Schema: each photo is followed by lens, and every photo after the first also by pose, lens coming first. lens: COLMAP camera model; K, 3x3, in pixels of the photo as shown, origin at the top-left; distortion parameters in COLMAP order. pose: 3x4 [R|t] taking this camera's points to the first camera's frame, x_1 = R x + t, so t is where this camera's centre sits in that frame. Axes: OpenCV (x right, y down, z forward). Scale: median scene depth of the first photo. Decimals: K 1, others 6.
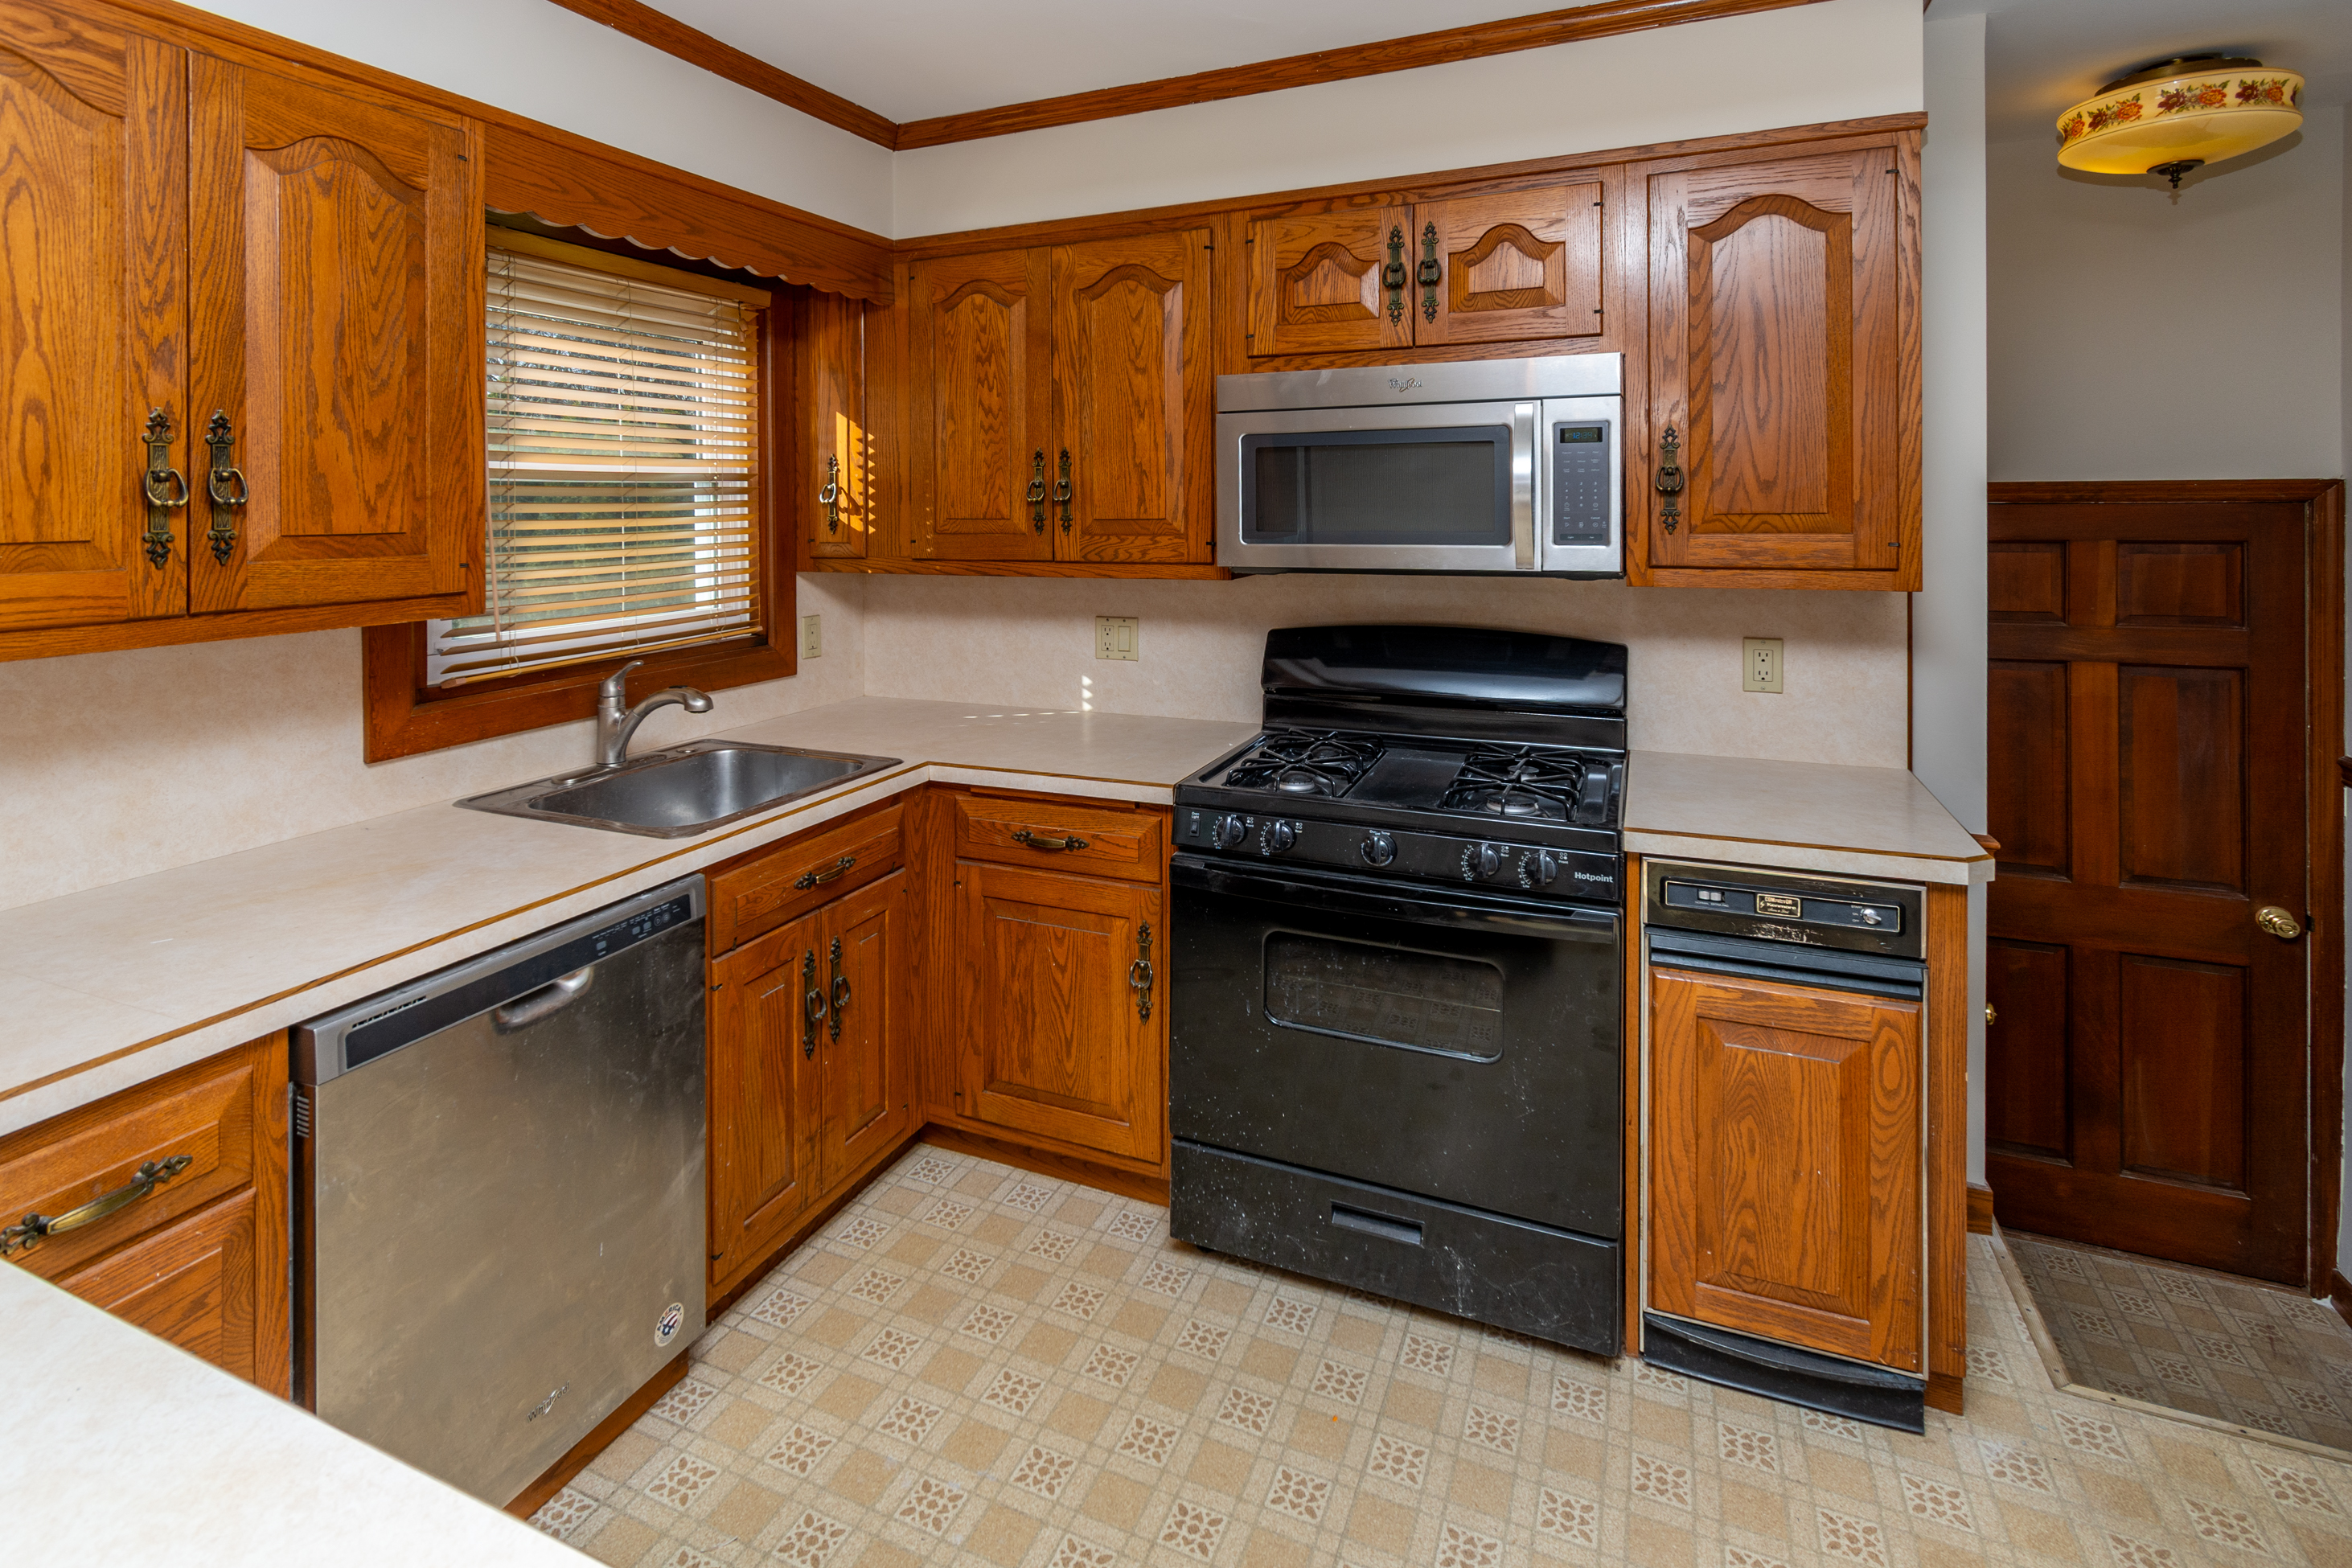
lens RADIAL K [[1132.6, 0, 1028.4], [0, 1132.6, 501.8], [0, 0, 1]] dist [-0.001644, -0.000212]
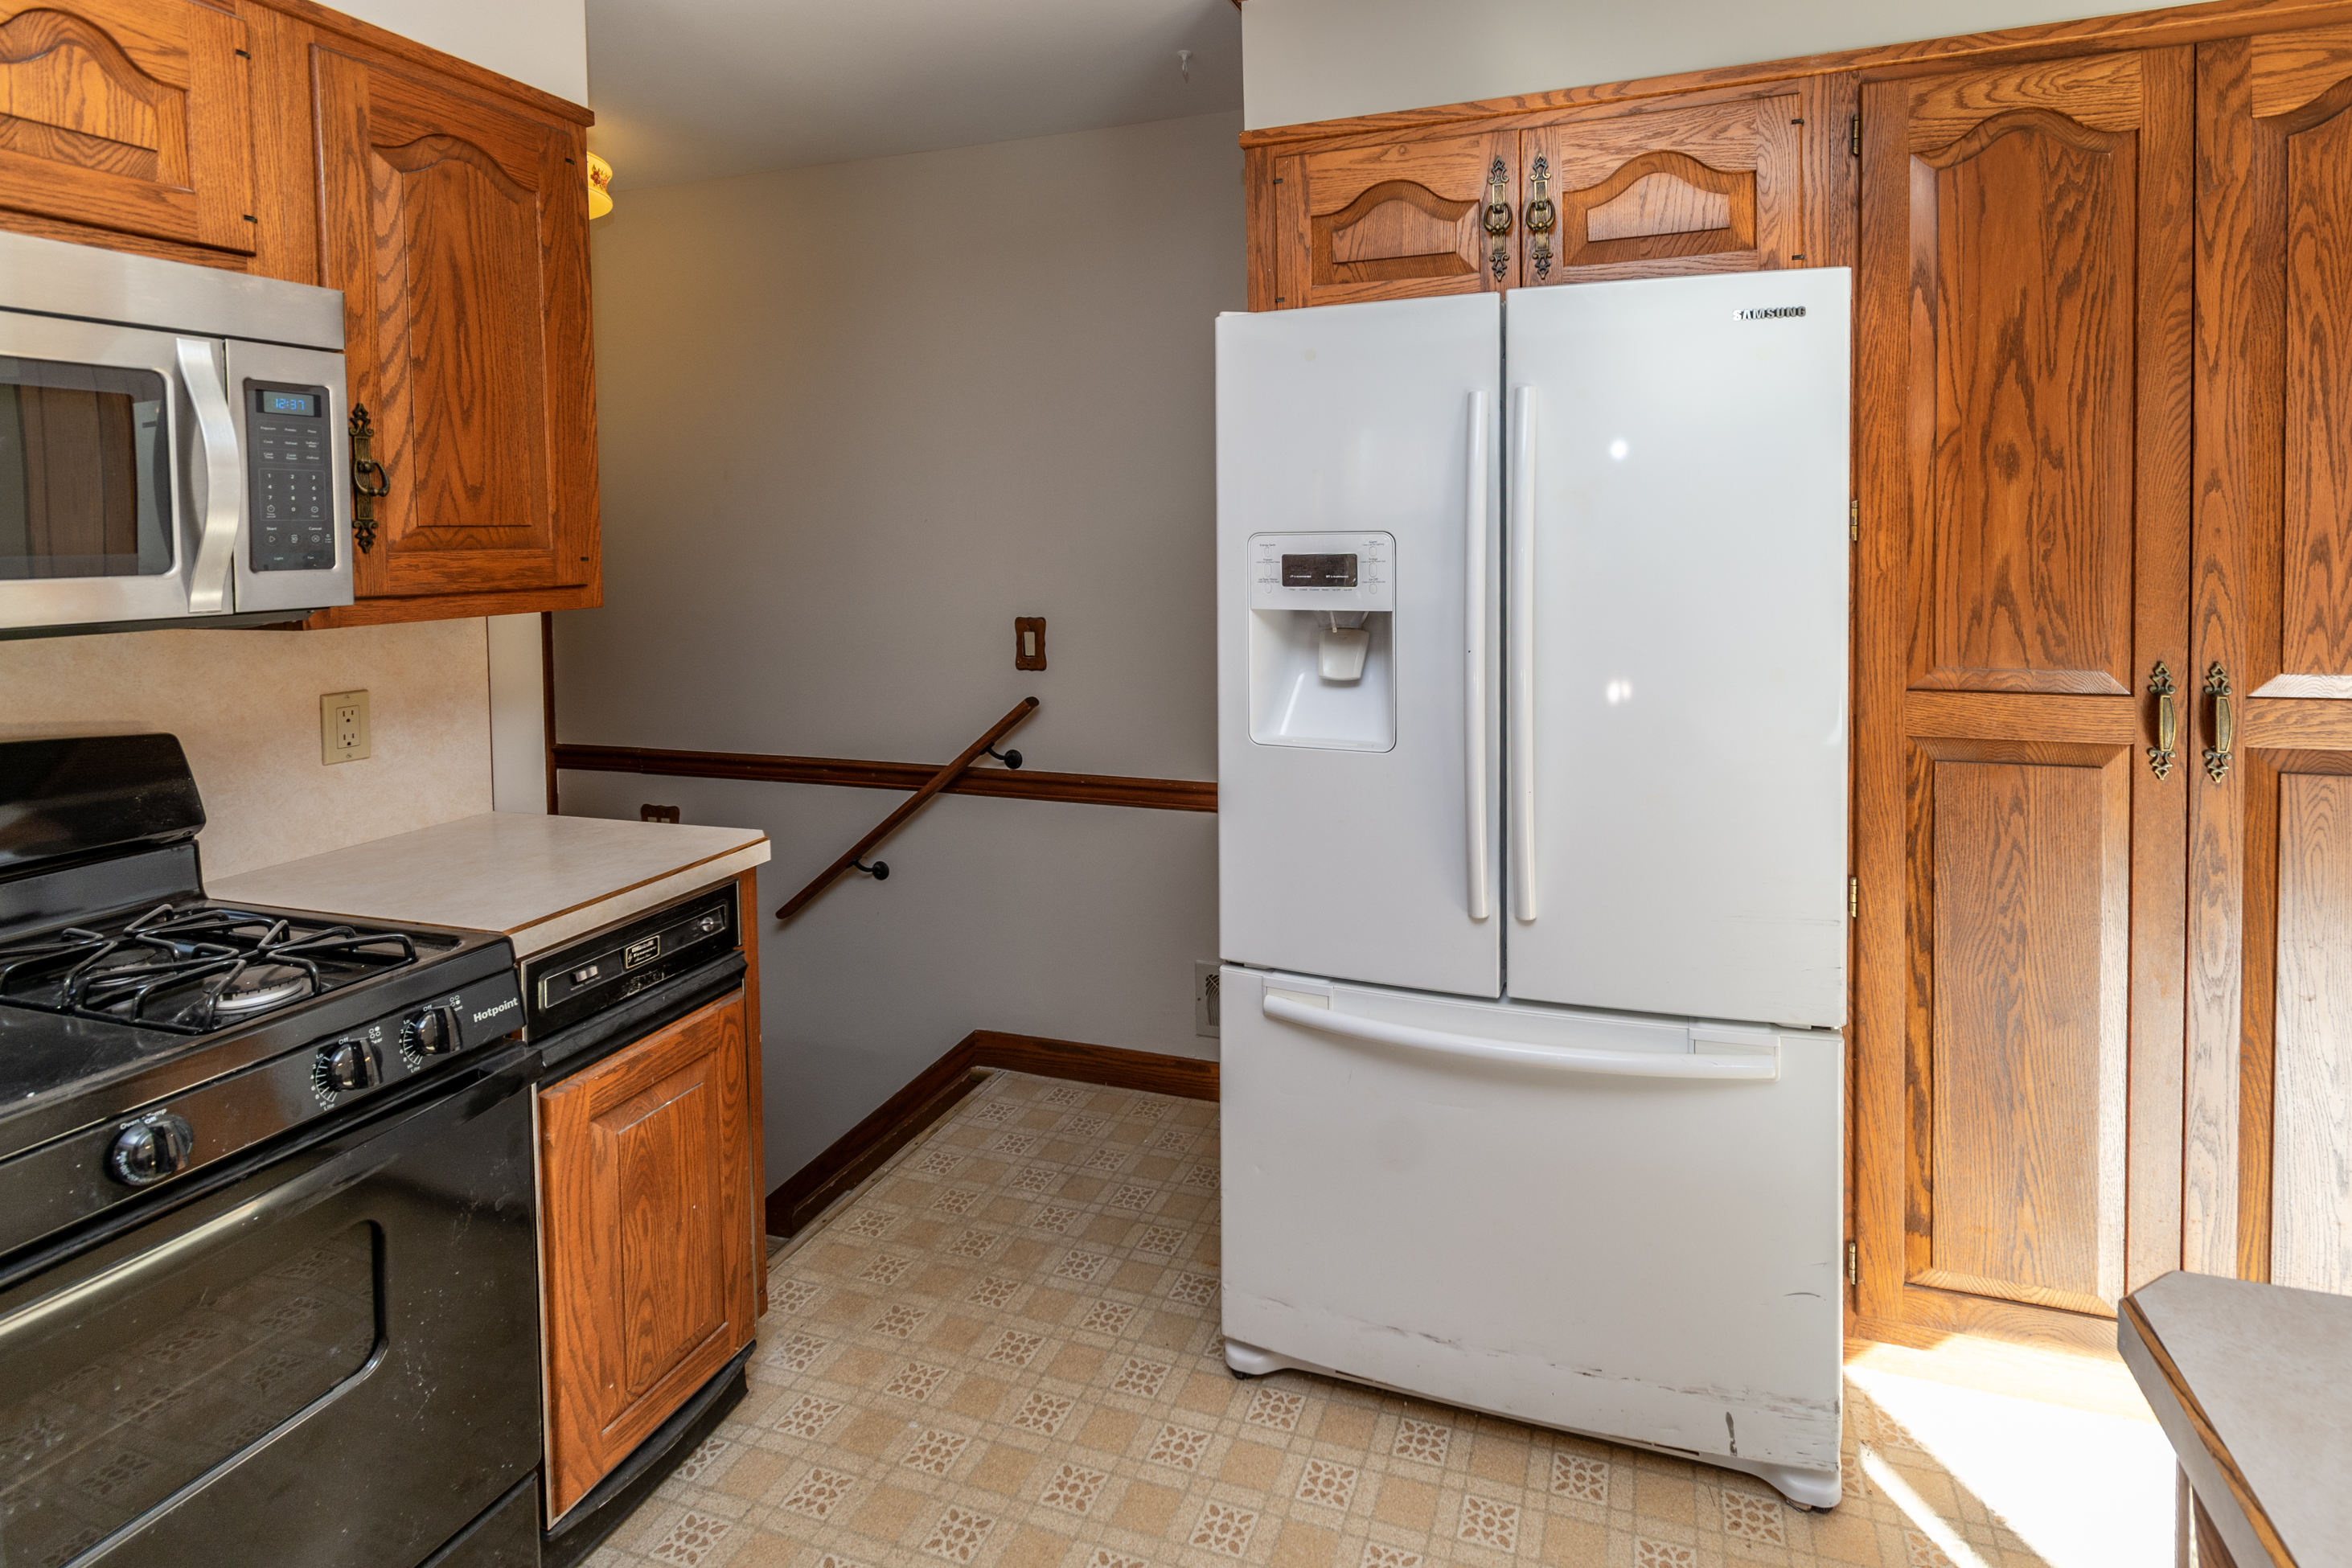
lens RADIAL K [[1118.3, 0, 1422.1], [0, 1118.3, 571.9], [0, 0, 1]] dist [-0.001716, -0.001108]
pose [[-0.198612, -0.024178, 0.979780, -0.263560], [0.018599, 0.999423, 0.028433, 0.031049], [-0.979902, 0.023870, -0.198048, 0.445566]]
